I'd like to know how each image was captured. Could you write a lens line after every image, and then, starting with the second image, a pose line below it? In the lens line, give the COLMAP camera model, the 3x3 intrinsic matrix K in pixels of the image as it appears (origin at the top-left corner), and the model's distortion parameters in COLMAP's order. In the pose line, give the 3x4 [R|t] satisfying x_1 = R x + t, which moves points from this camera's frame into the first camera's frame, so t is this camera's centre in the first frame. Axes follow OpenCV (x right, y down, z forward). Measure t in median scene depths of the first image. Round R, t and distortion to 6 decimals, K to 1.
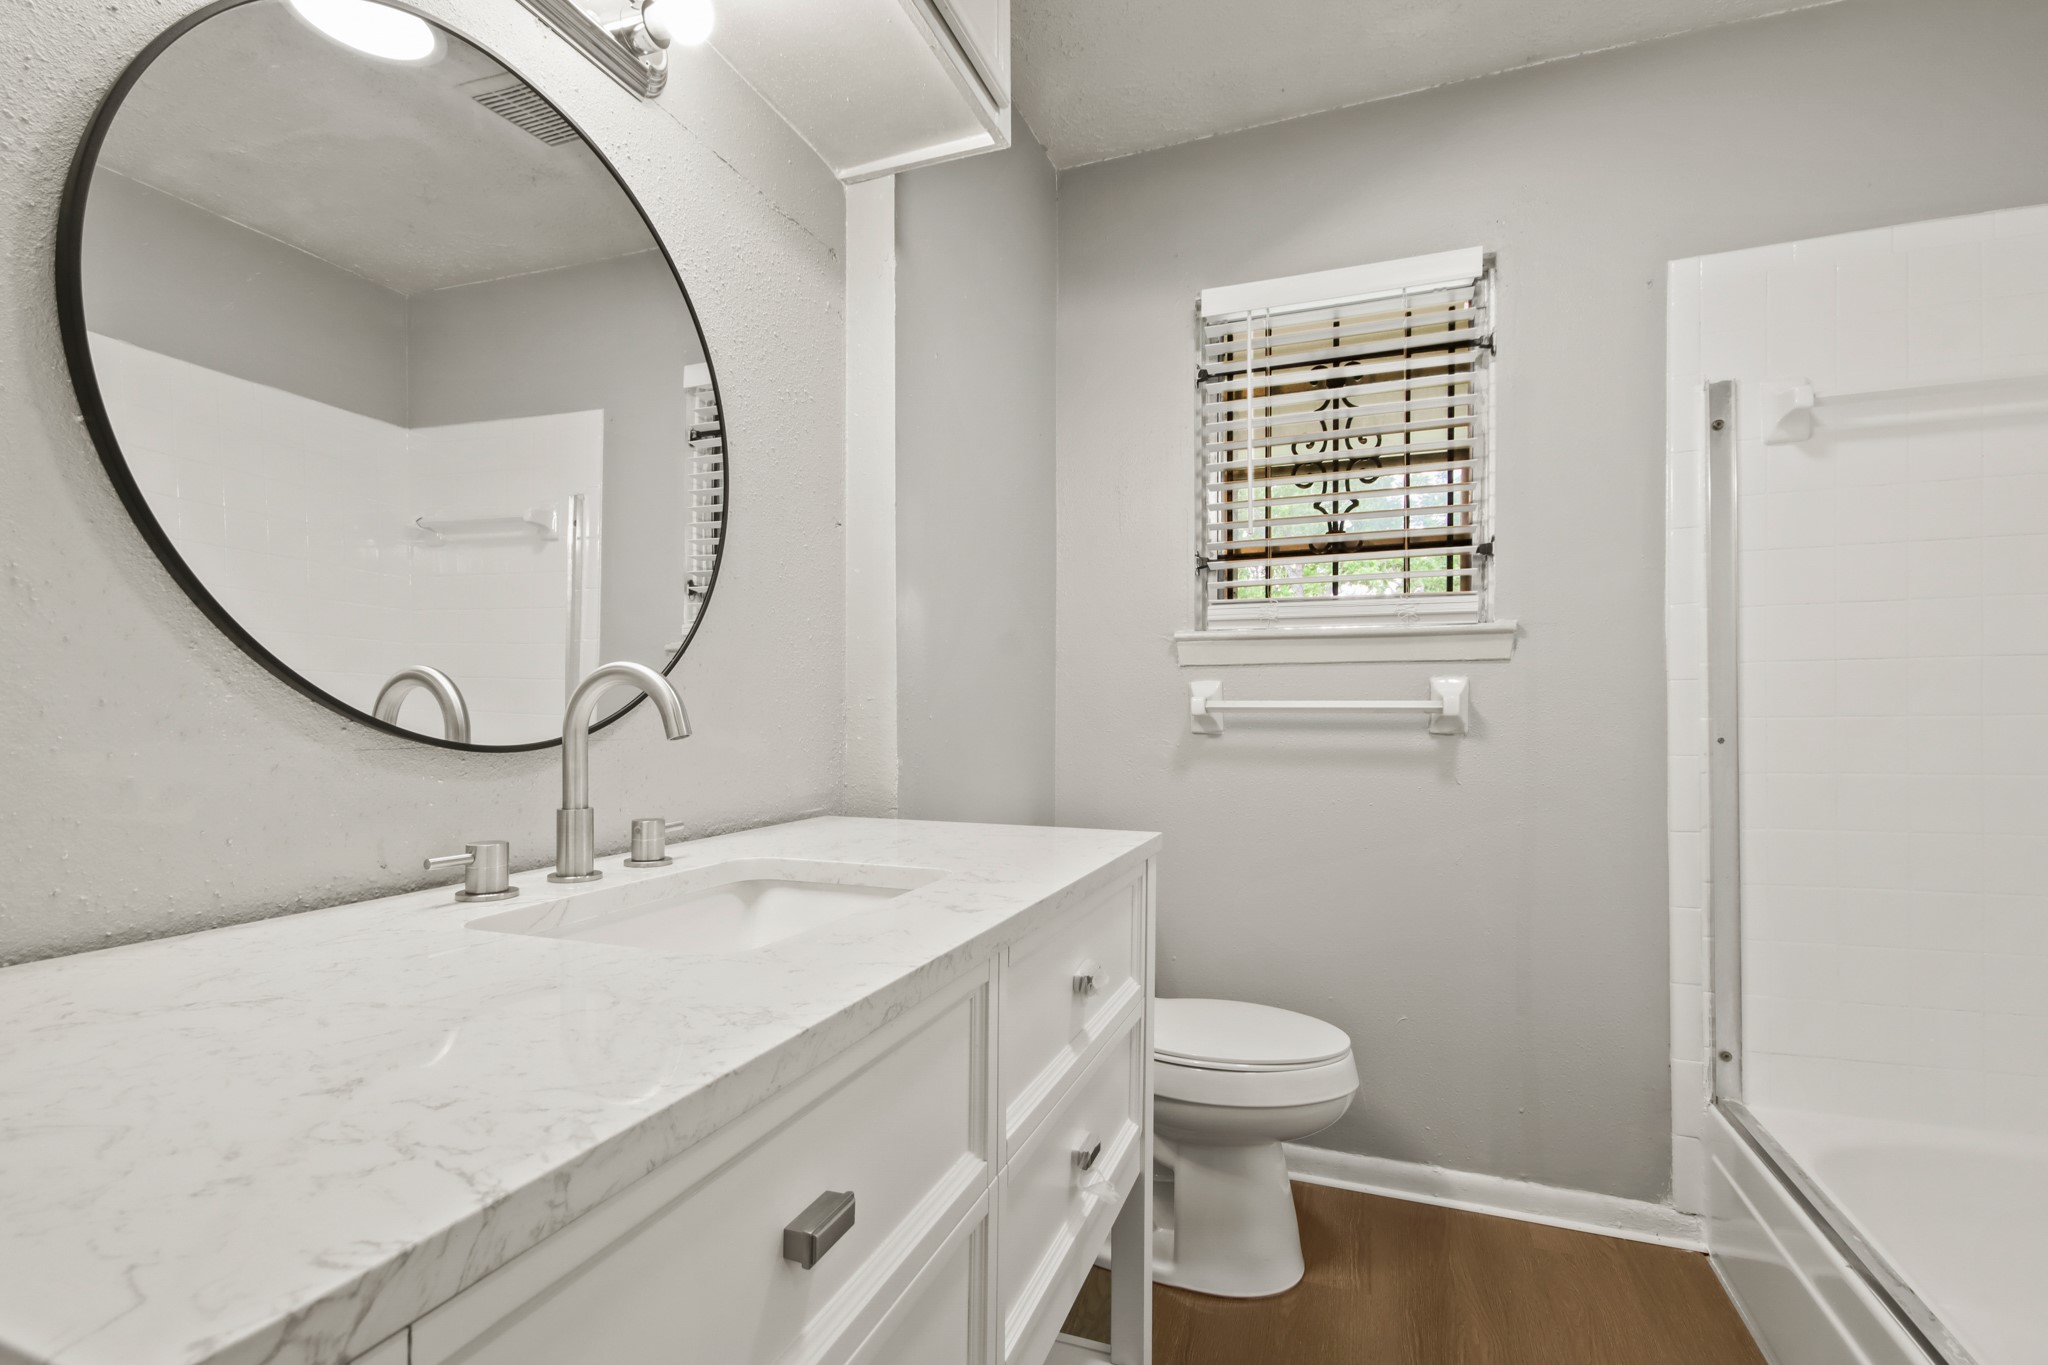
lens RADIAL K [[954.5, 0, 1023.6], [0, 954.5, 699.2], [0, 0, 1]] dist [0.013559, -0.000411]
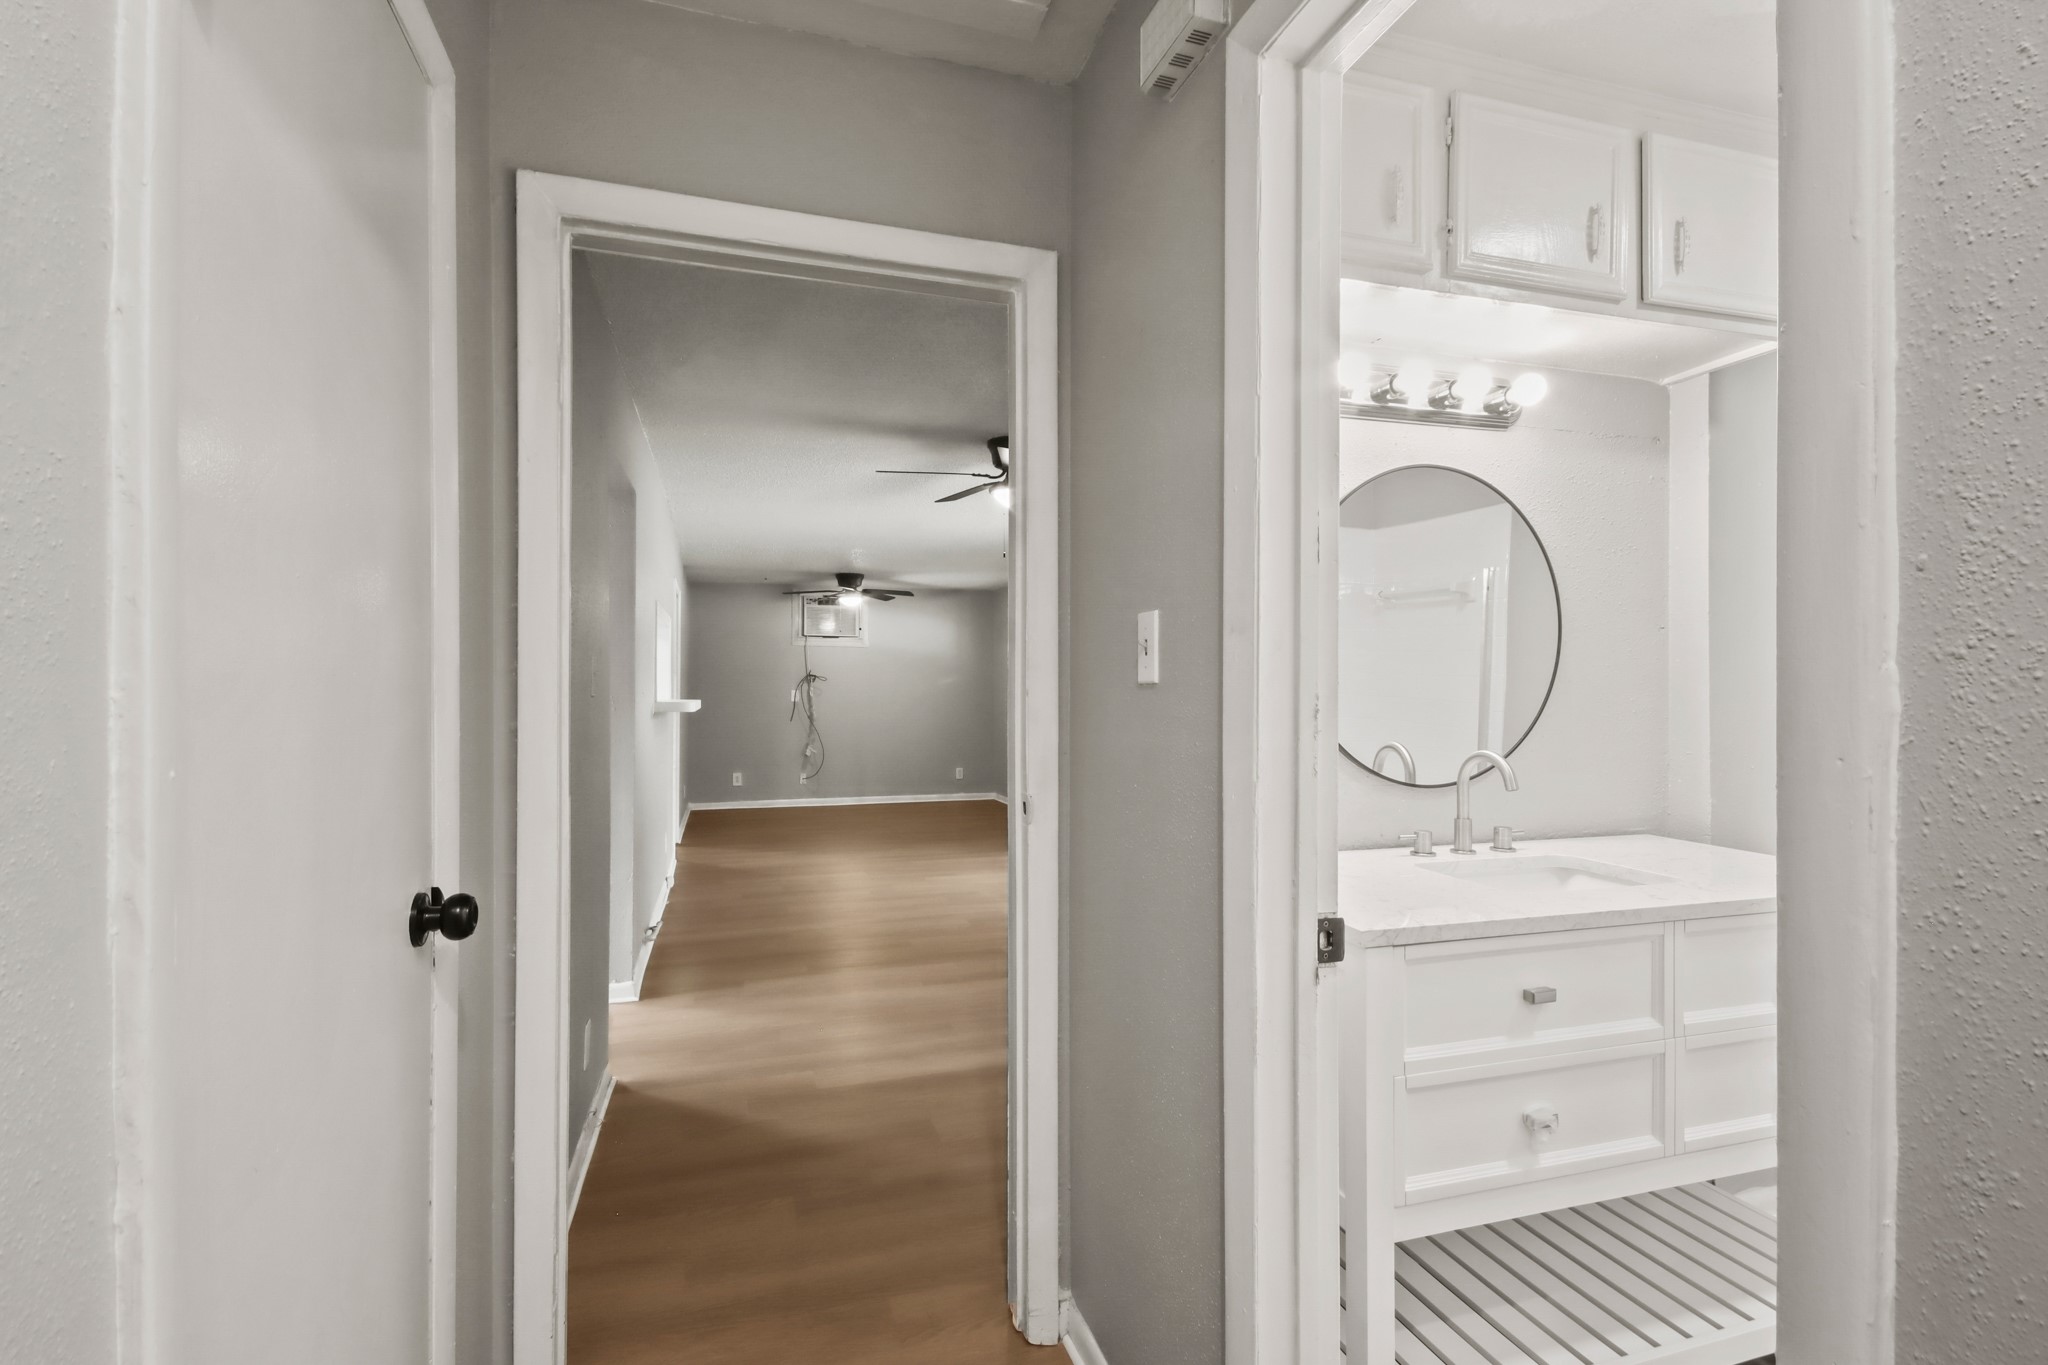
lens RADIAL K [[954.5, 0, 1023.6], [0, 954.5, 699.2], [0, 0, 1]] dist [0.013559, -0.000411]
pose [[0.614068, 0.016517, -0.789080, 0.547831], [0.007197, 0.999622, 0.026524, -0.194812], [0.789220, -0.021967, 0.613717, -0.962394]]
